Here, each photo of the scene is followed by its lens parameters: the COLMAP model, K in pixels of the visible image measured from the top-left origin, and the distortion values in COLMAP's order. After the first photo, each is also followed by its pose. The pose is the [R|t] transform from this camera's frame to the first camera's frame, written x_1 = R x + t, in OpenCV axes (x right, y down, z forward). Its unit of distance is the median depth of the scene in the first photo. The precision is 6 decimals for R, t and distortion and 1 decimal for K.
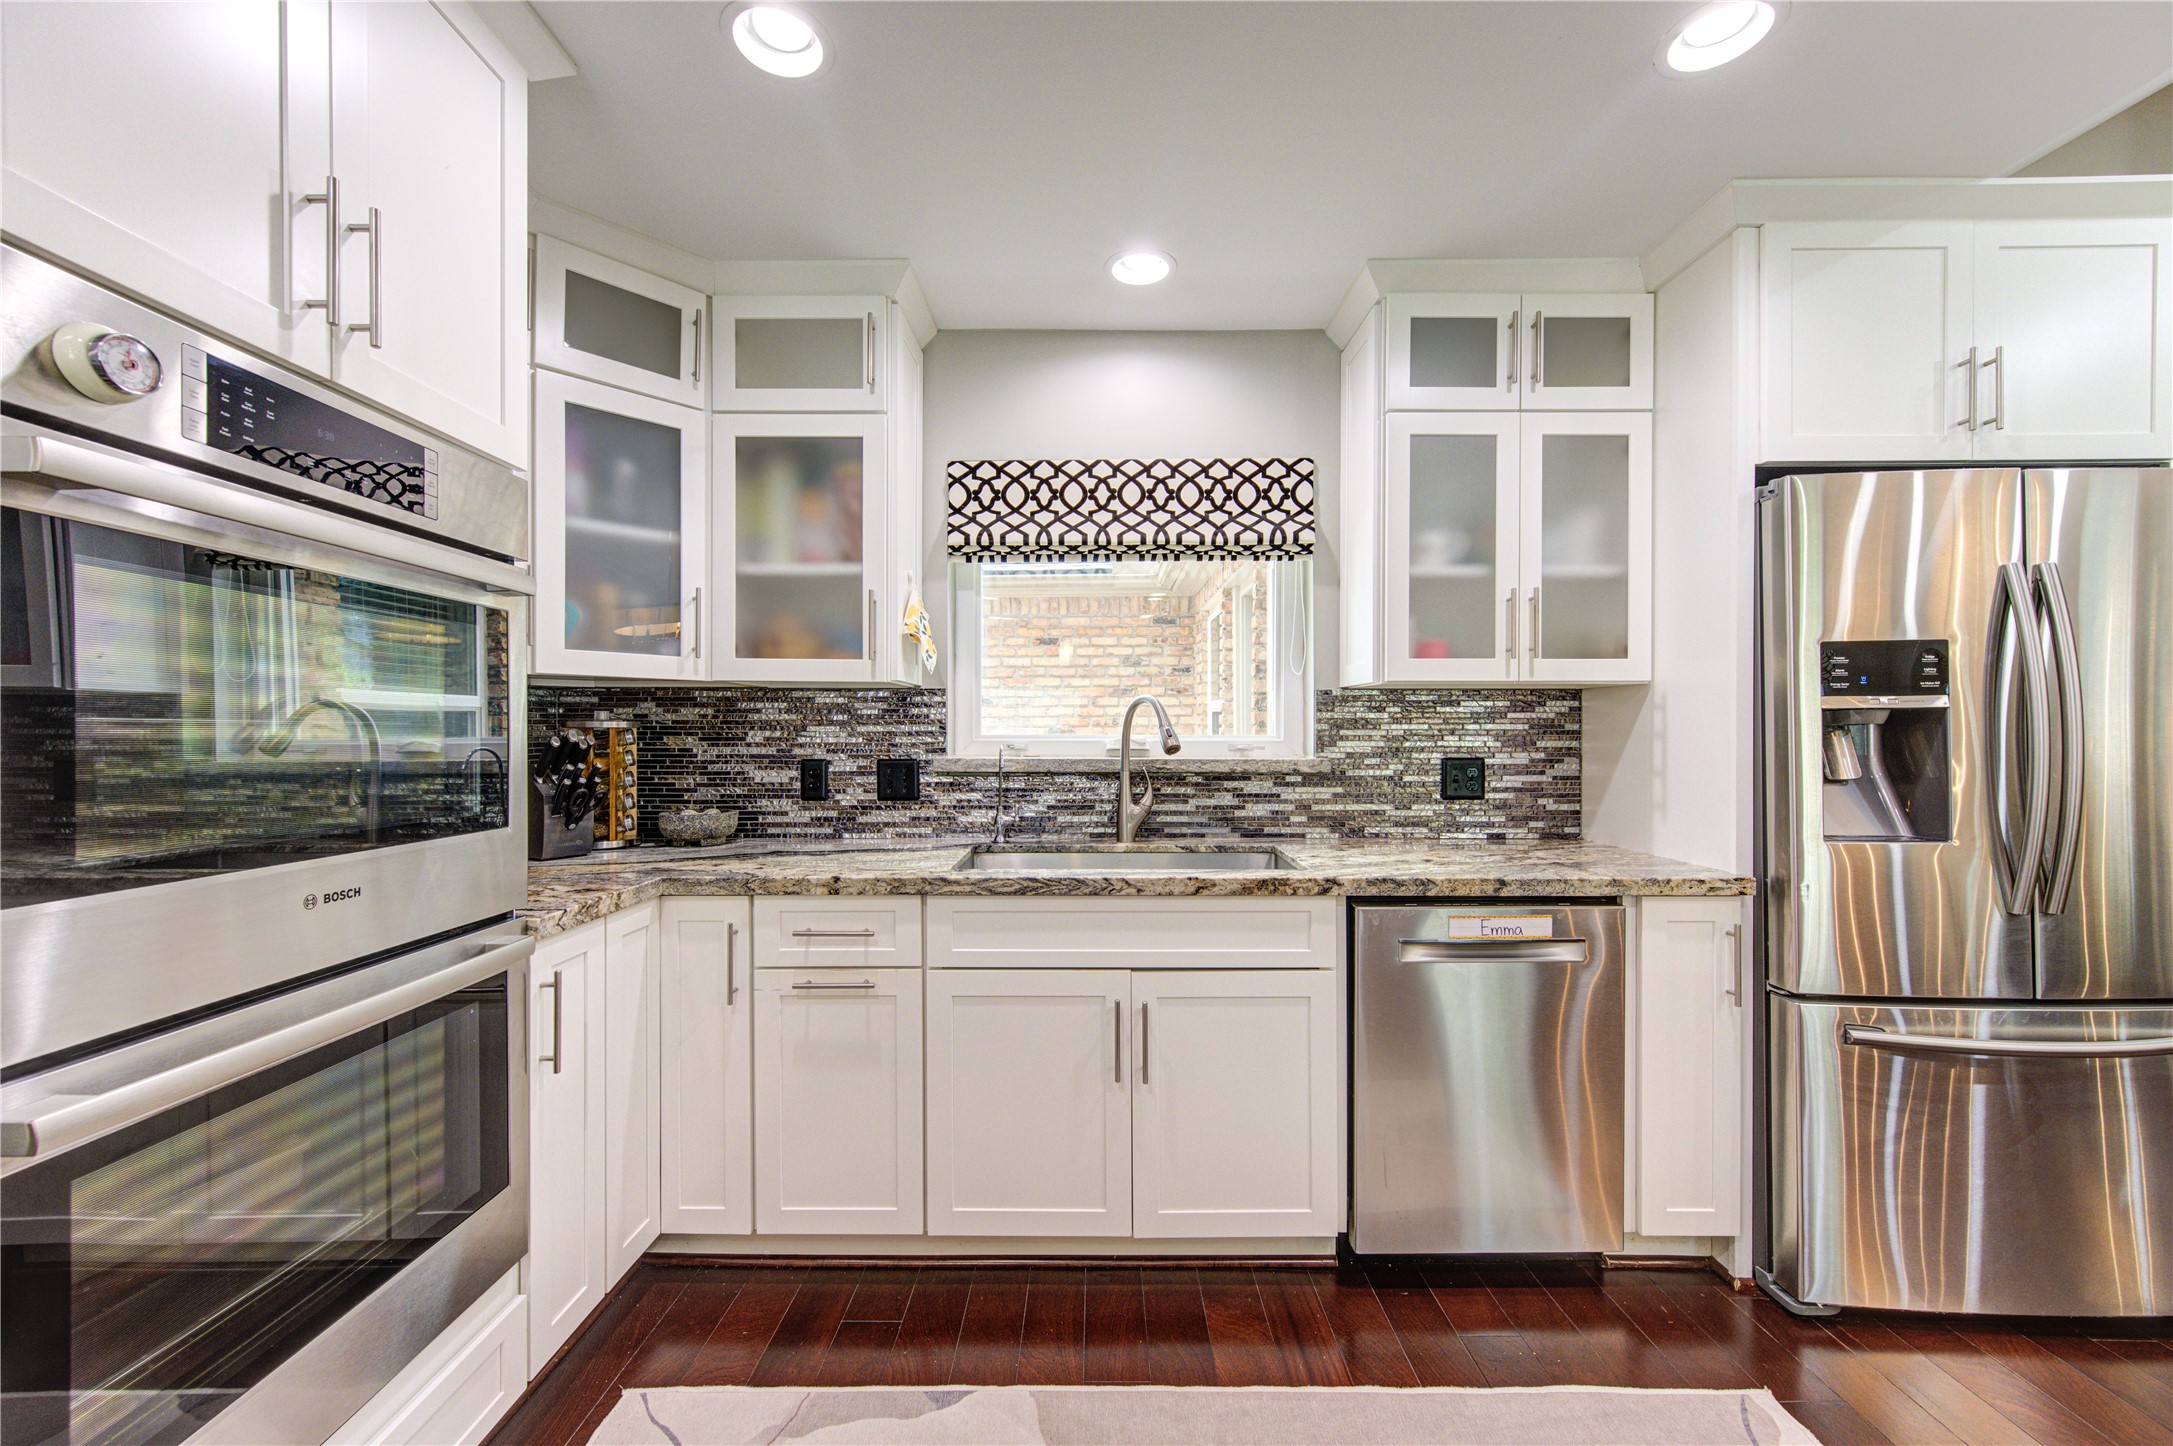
lens RADIAL K [[851.1, 0, 1083.9], [0, 851.1, 735.3], [0, 0, 1]] dist [-0.000333, -0.000130]
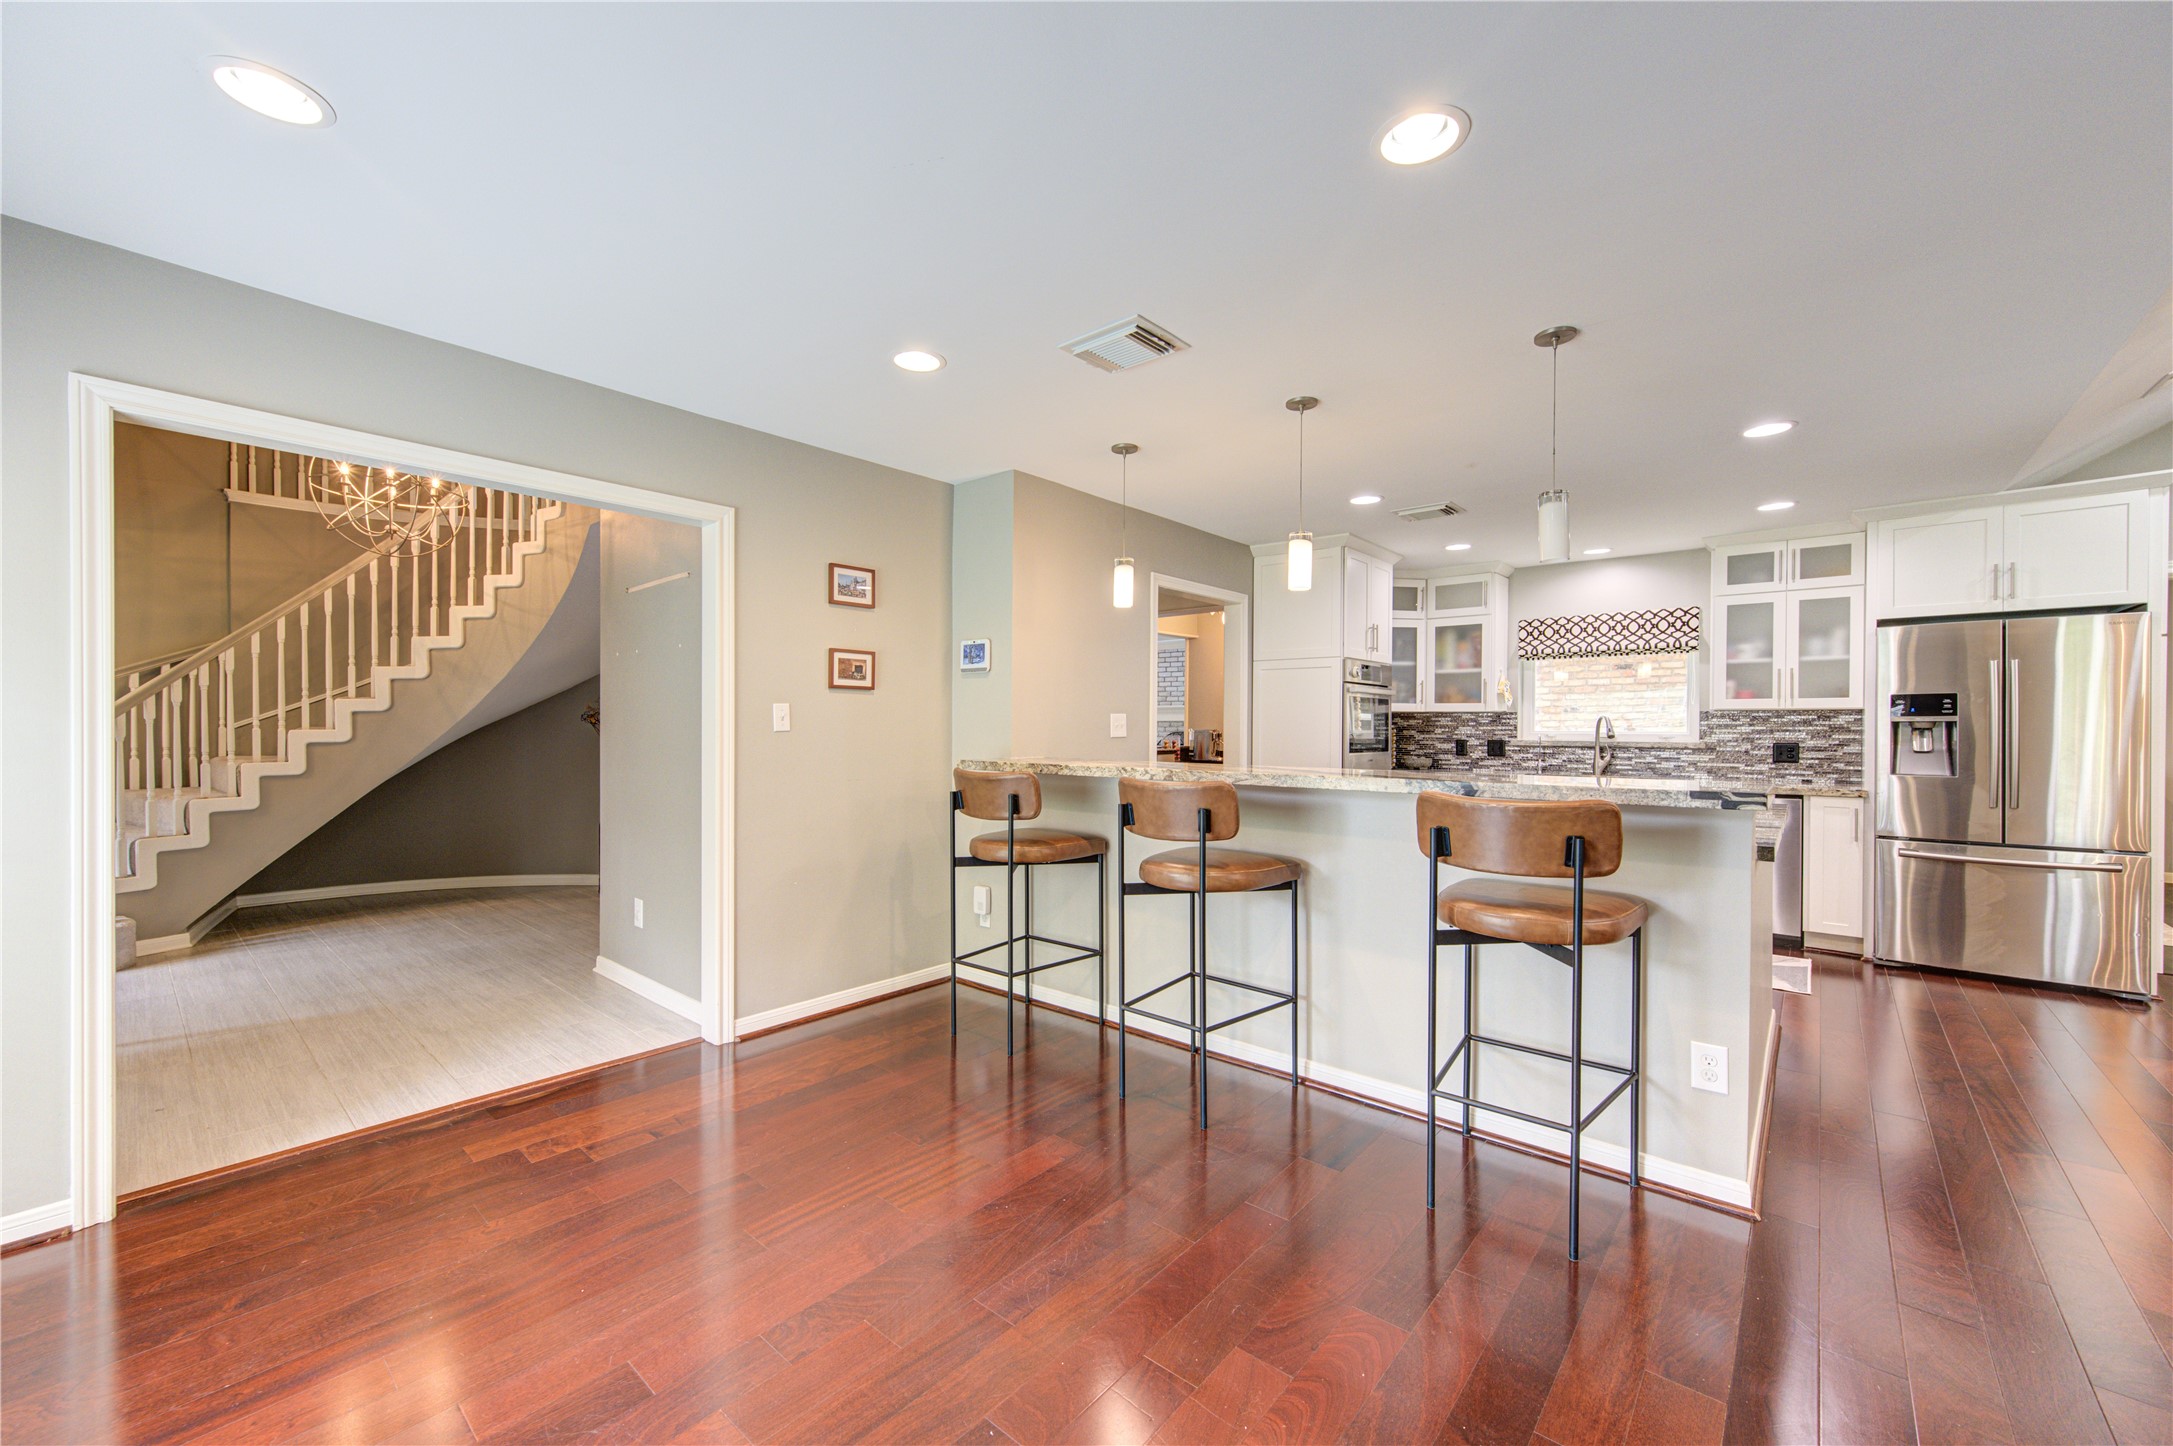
lens RADIAL K [[851.1, 0, 1083.9], [0, 851.1, 735.3], [0, 0, 1]] dist [-0.000333, -0.000130]
pose [[0.763005, 0.008803, -0.646333, 0.485111], [-0.006616, 0.999961, 0.005809, 0.007217], [0.646359, -0.000156, 0.763033, -1.737238]]
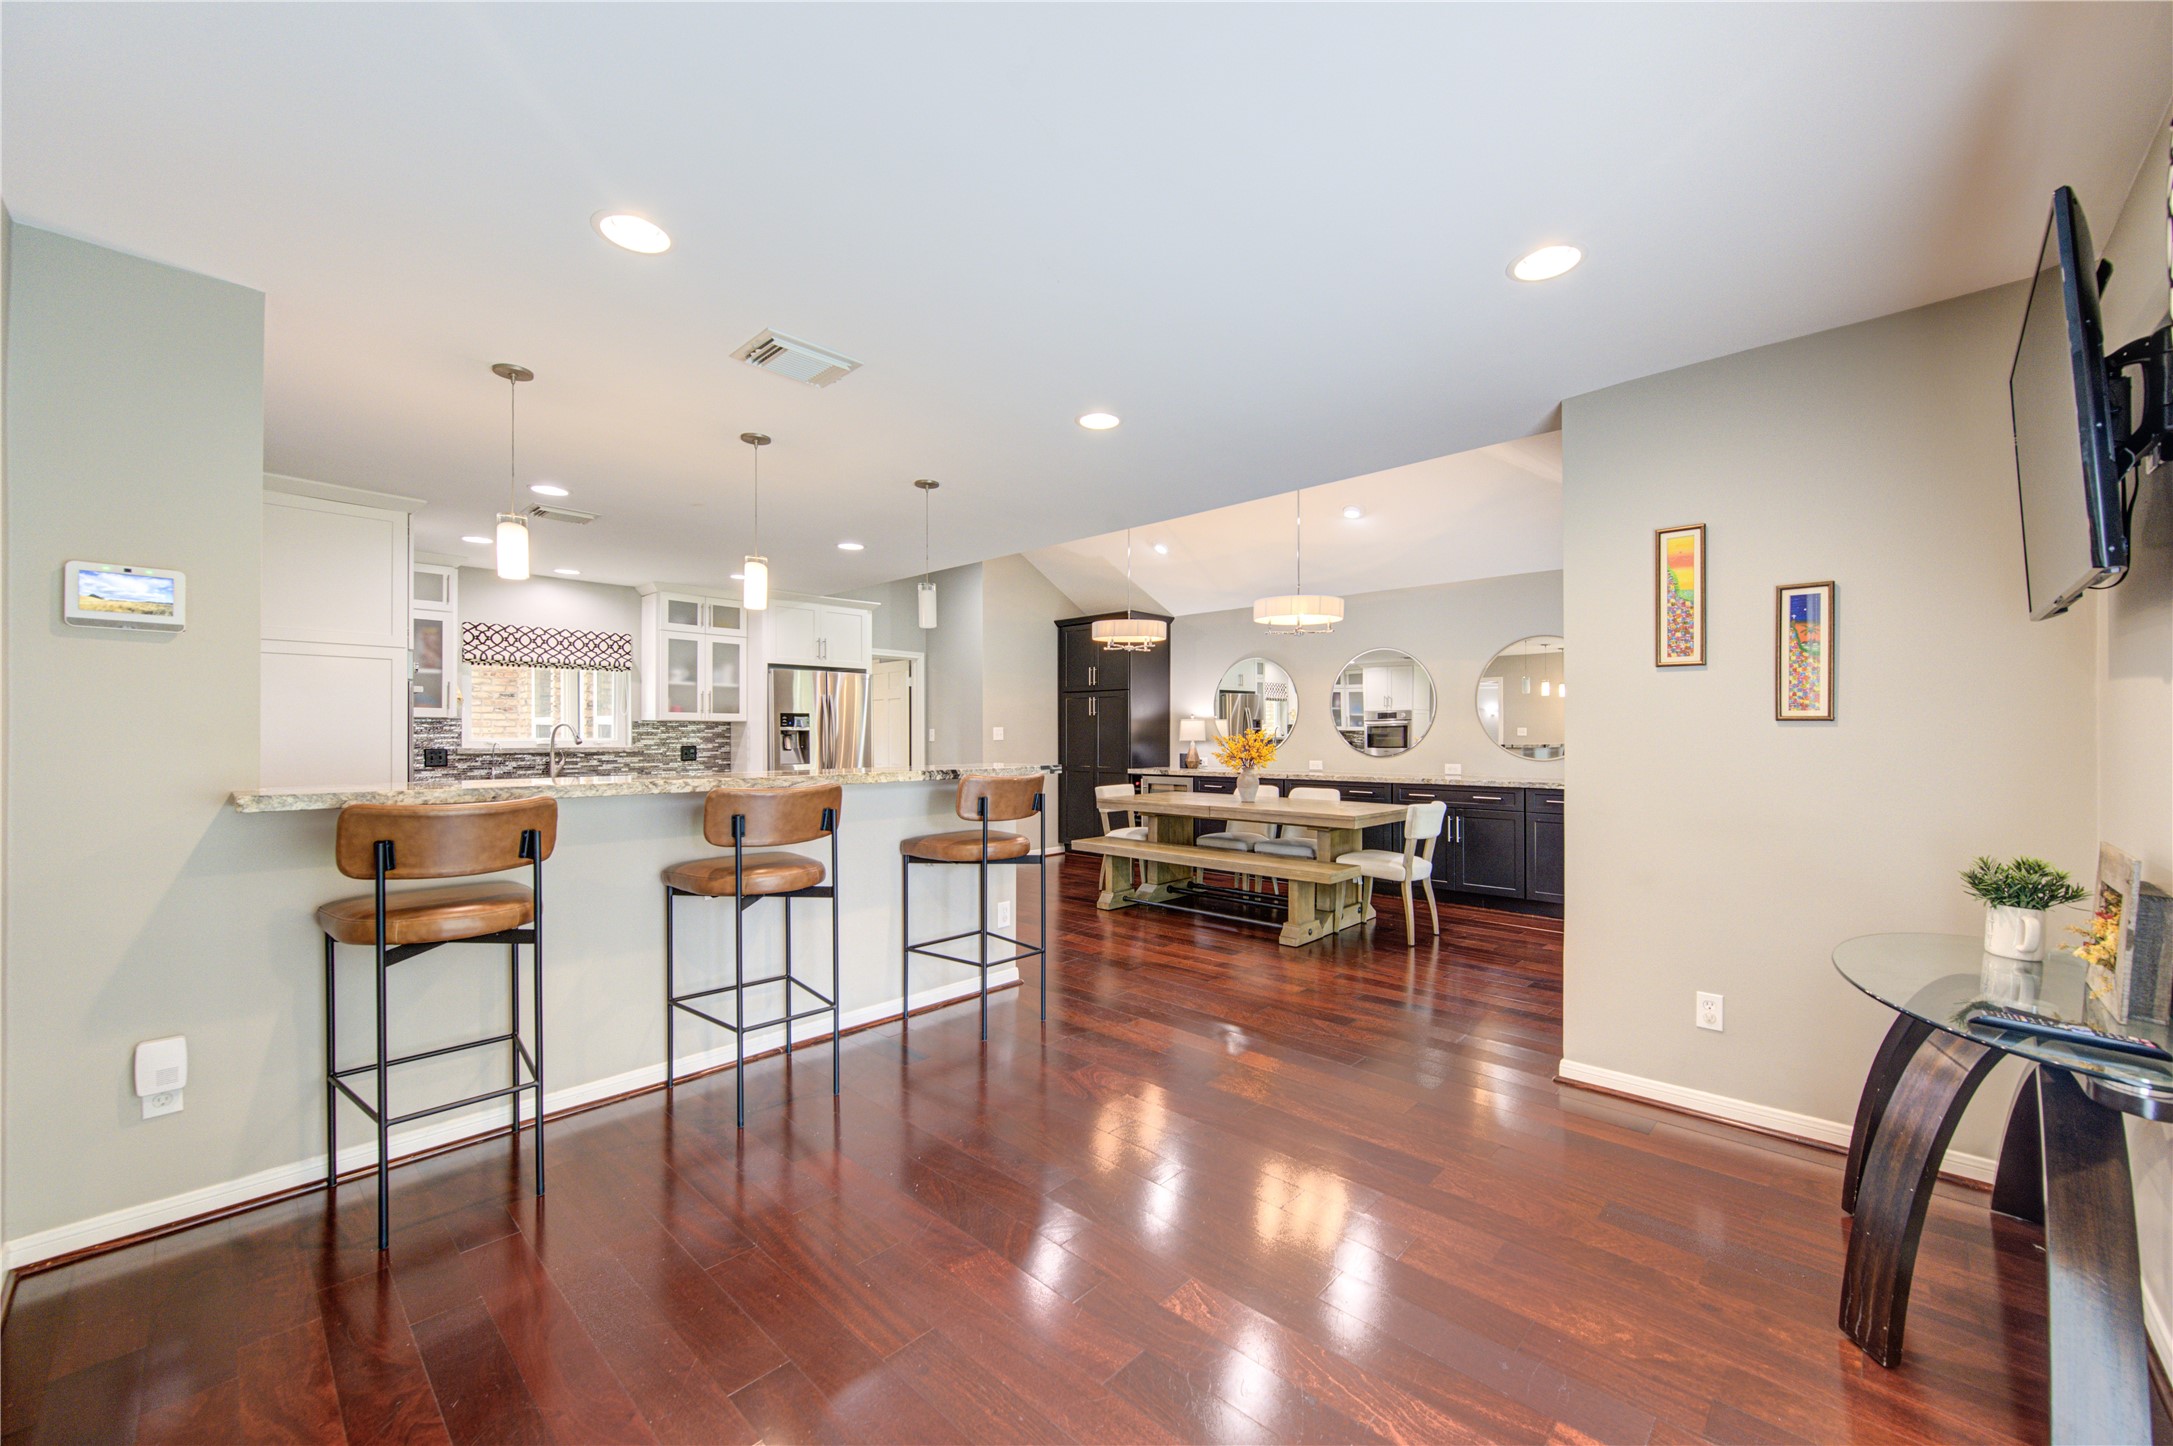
lens RADIAL K [[822.0, 0, 1084.7], [0, 822.0, 731.5], [0, 0, 1]] dist [-0.000290, -0.000045]
pose [[0.676937, 0.002994, 0.736035, -0.671838], [0.006074, 0.999935, -0.009654, 0.013204], [-0.736016, 0.011006, 0.676875, -1.813406]]
